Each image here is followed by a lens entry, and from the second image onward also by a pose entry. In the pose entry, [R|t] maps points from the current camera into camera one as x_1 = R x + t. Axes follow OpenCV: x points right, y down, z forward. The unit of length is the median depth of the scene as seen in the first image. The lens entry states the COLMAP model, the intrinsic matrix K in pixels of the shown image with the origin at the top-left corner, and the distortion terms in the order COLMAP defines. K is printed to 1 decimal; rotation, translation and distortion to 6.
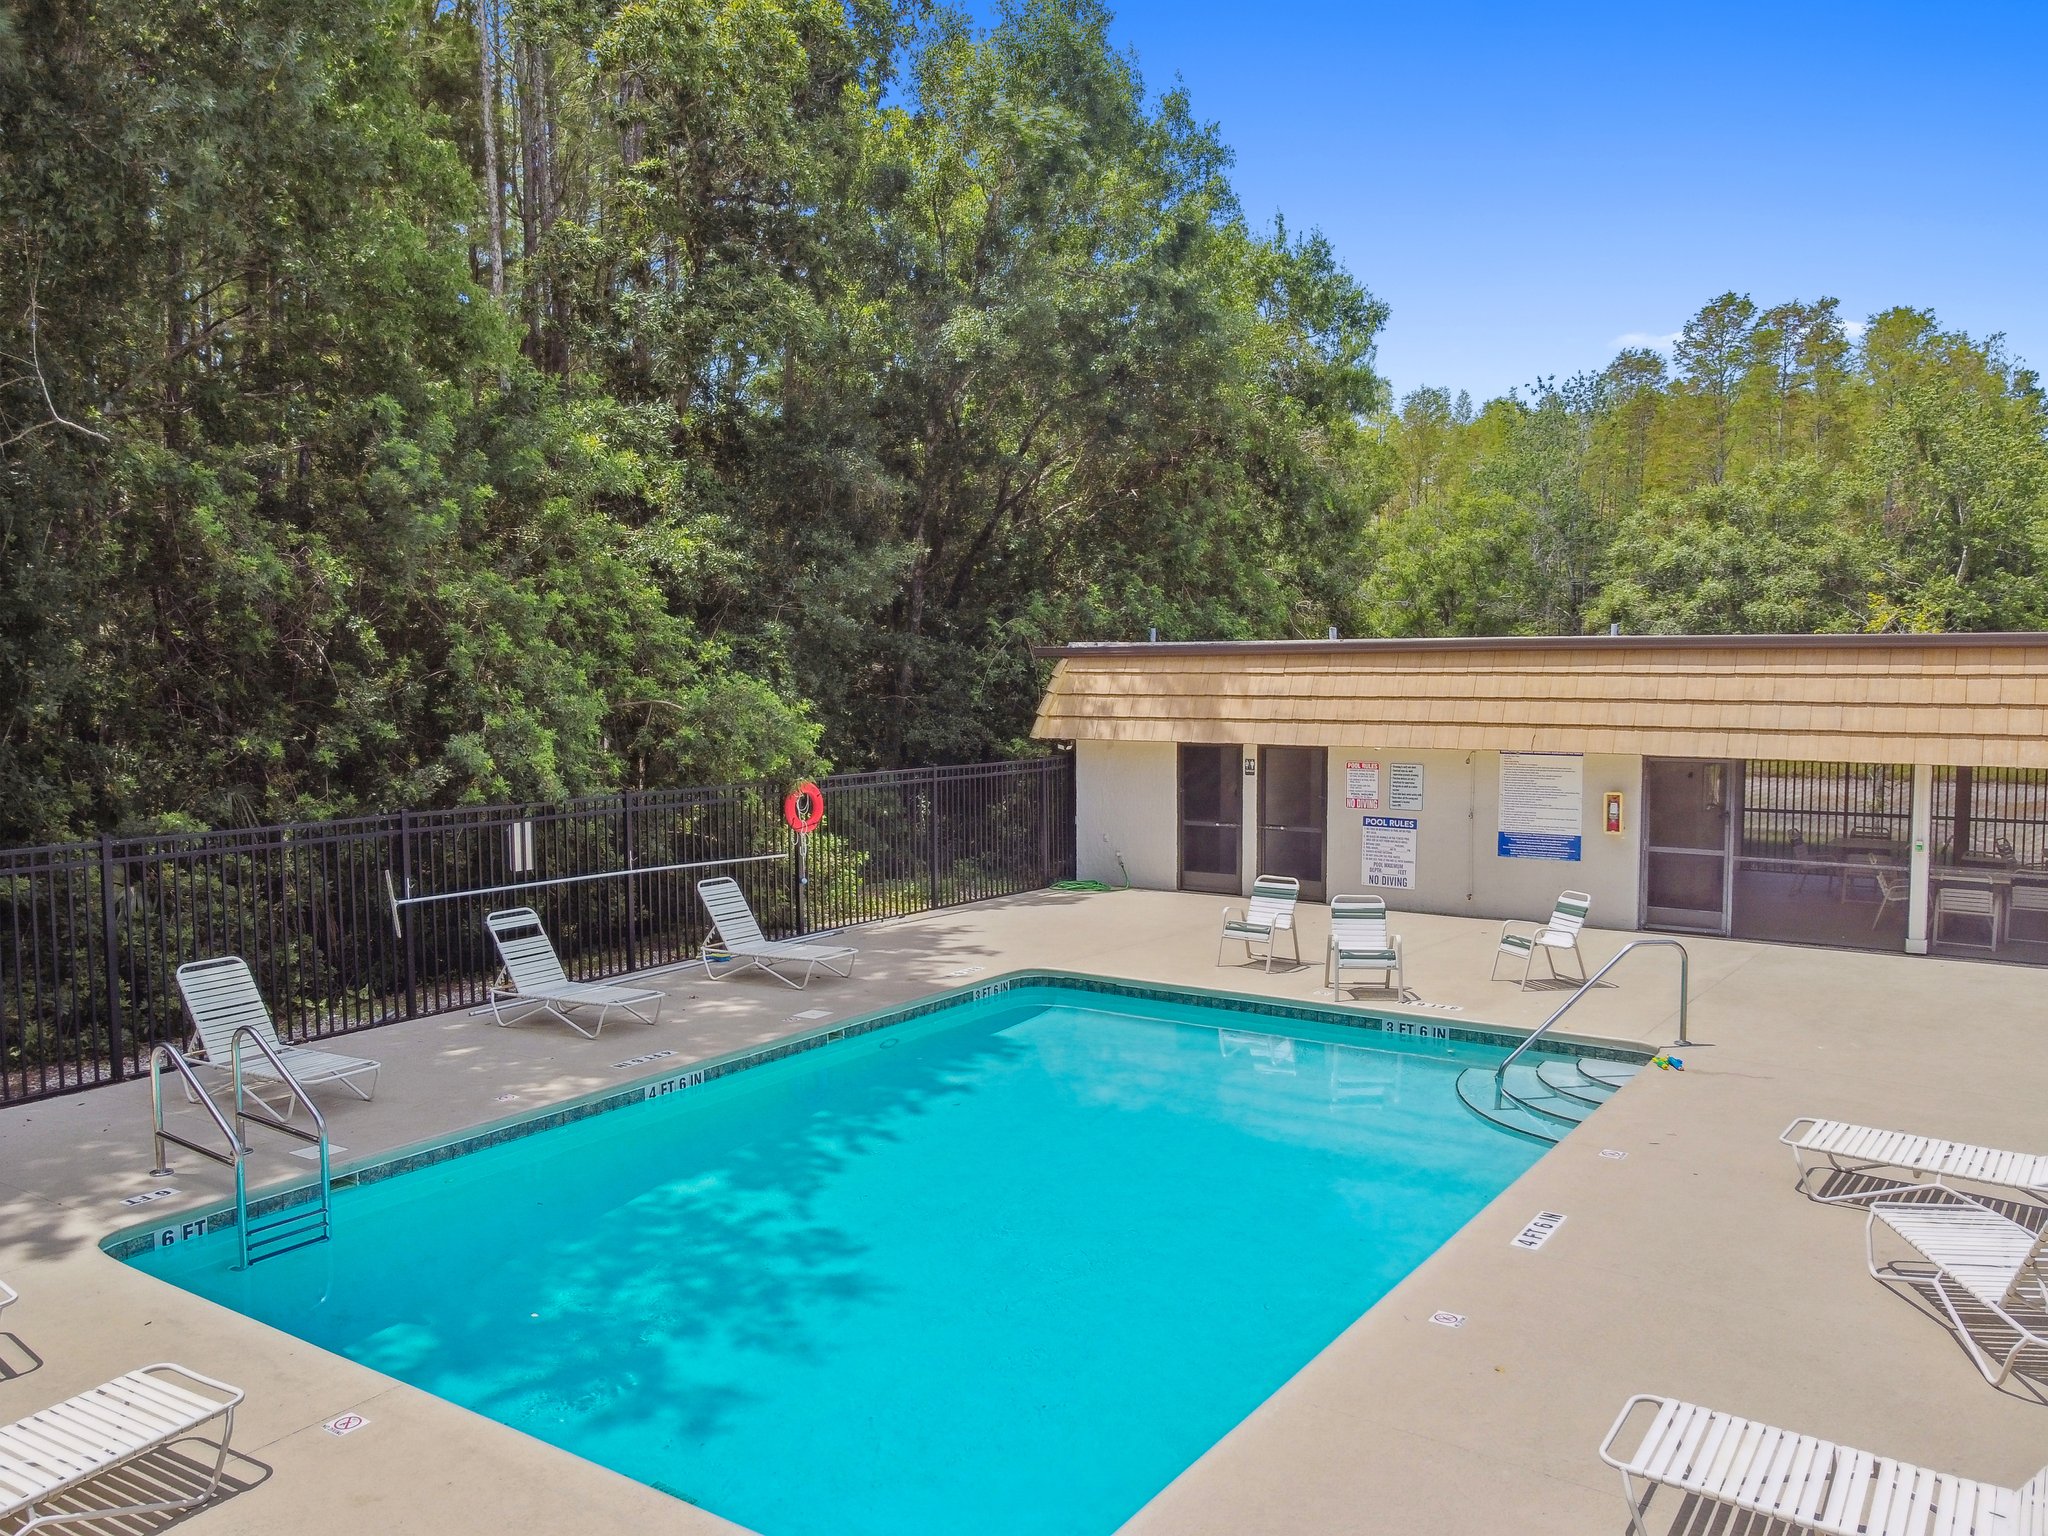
lens RADIAL K [[1566.4, 0, 1022.0], [0, 1566.4, 779.6], [0, 0, 1]] dist [-0.009626, -0.000550]
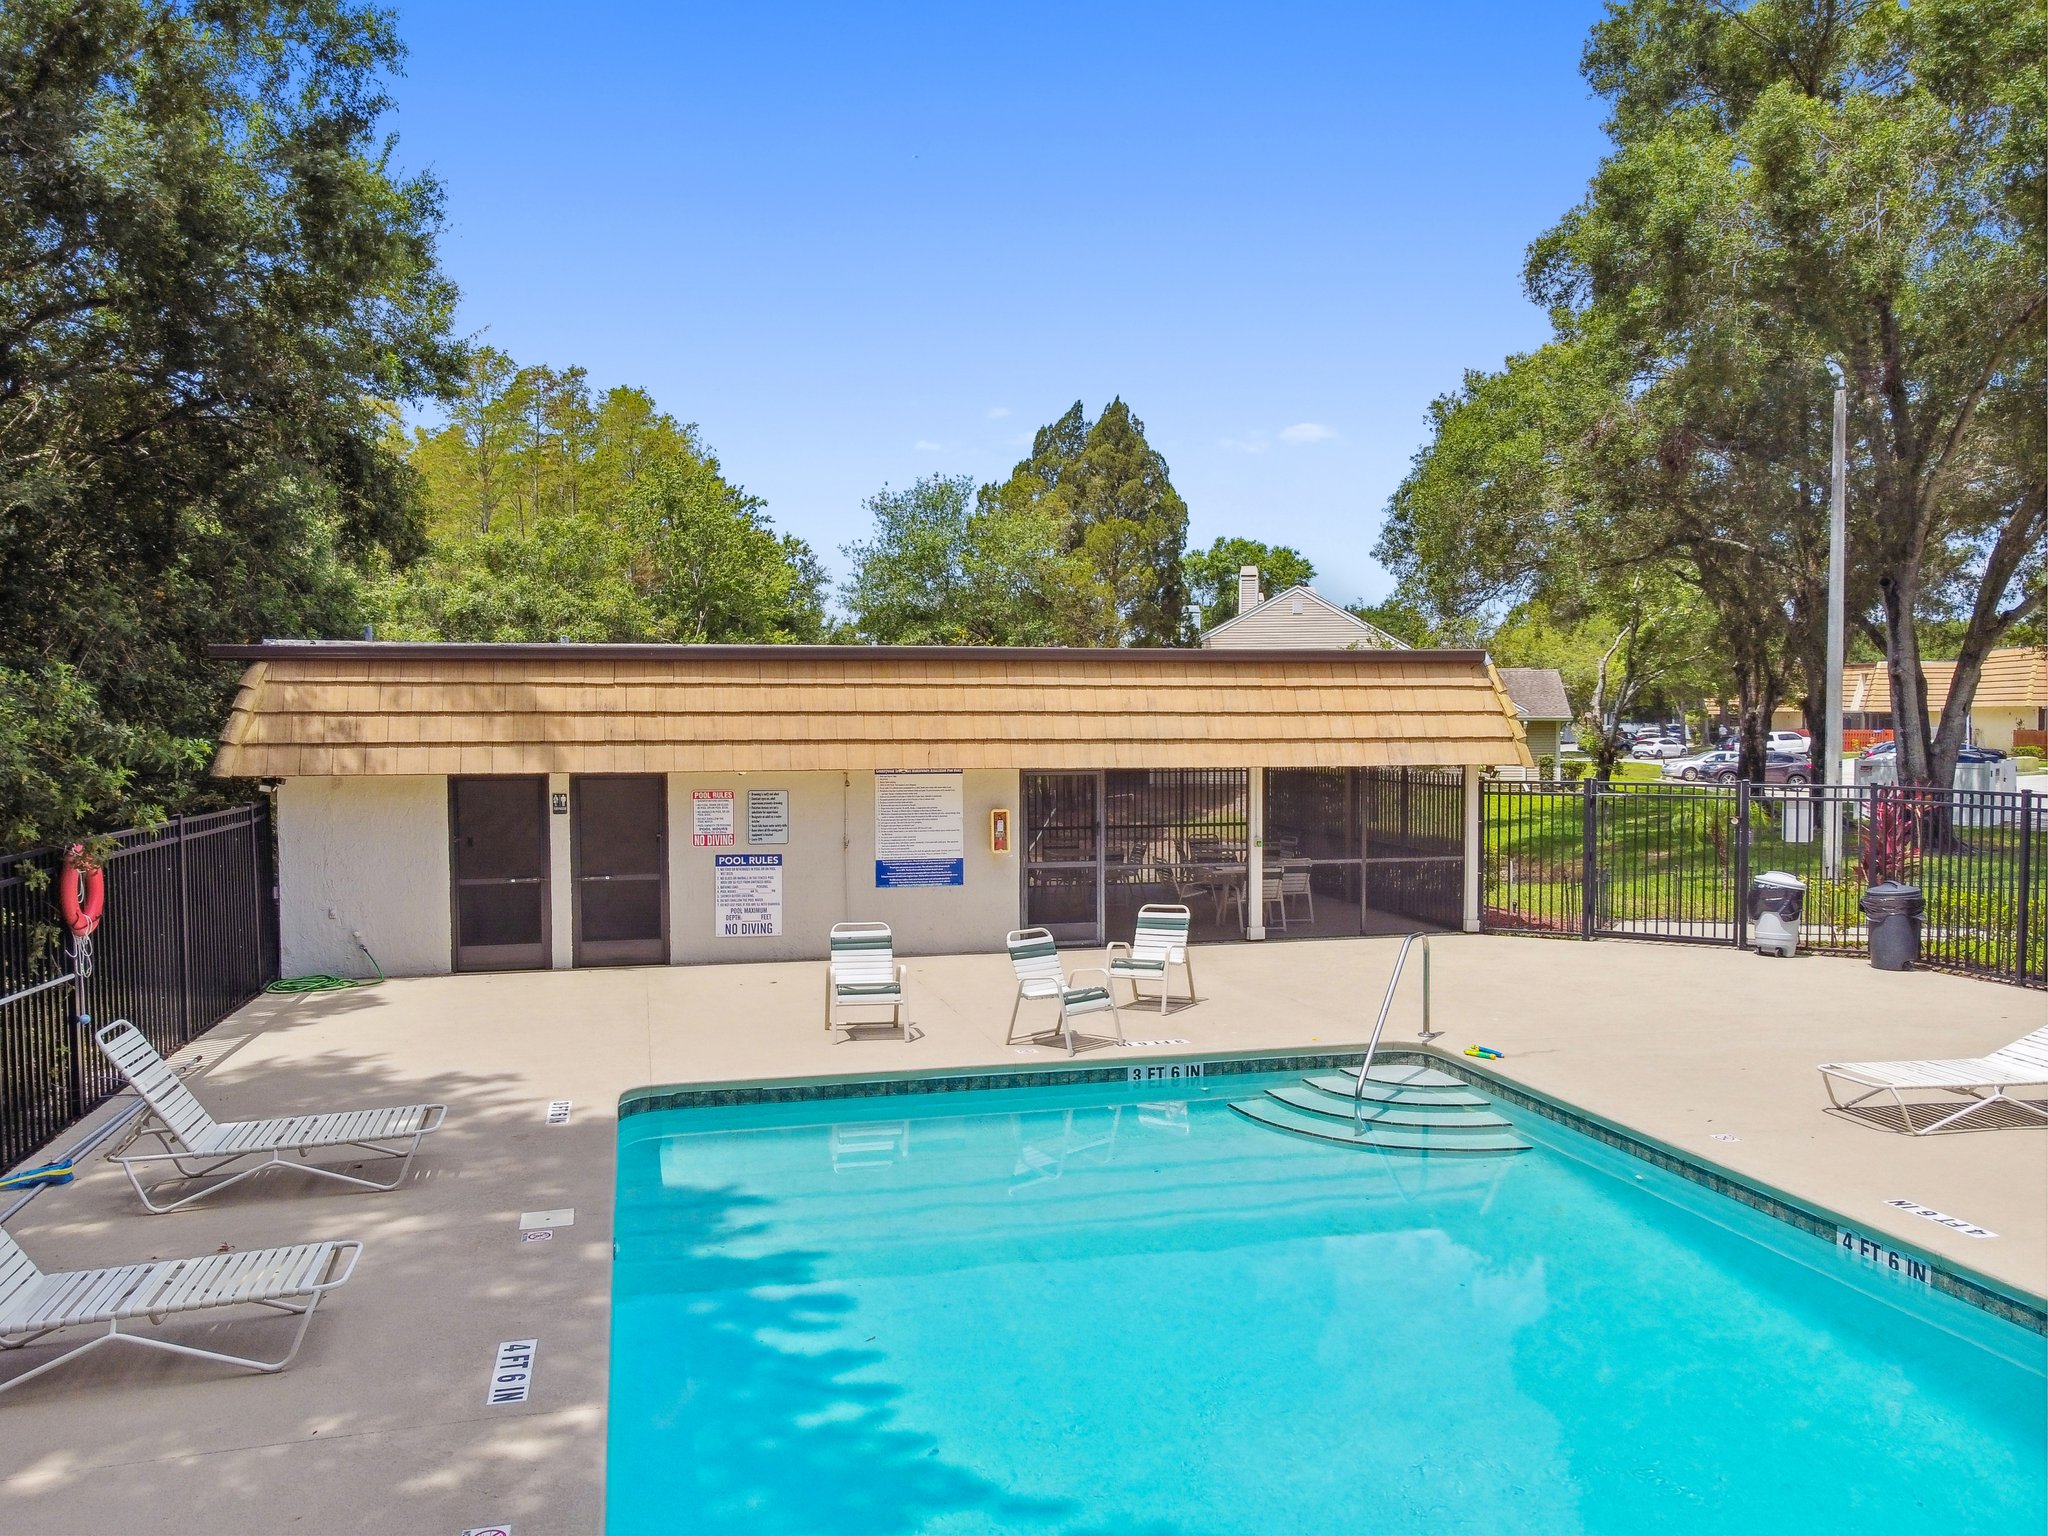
lens RADIAL K [[1566.4, 0, 1022.0], [0, 1566.4, 779.6], [0, 0, 1]] dist [-0.009626, -0.000550]
pose [[0.665325, -0.027114, 0.746061, -0.309842], [0.055467, 0.998374, -0.013181, 0.003239], [-0.744490, 0.050151, 0.665747, 0.329413]]
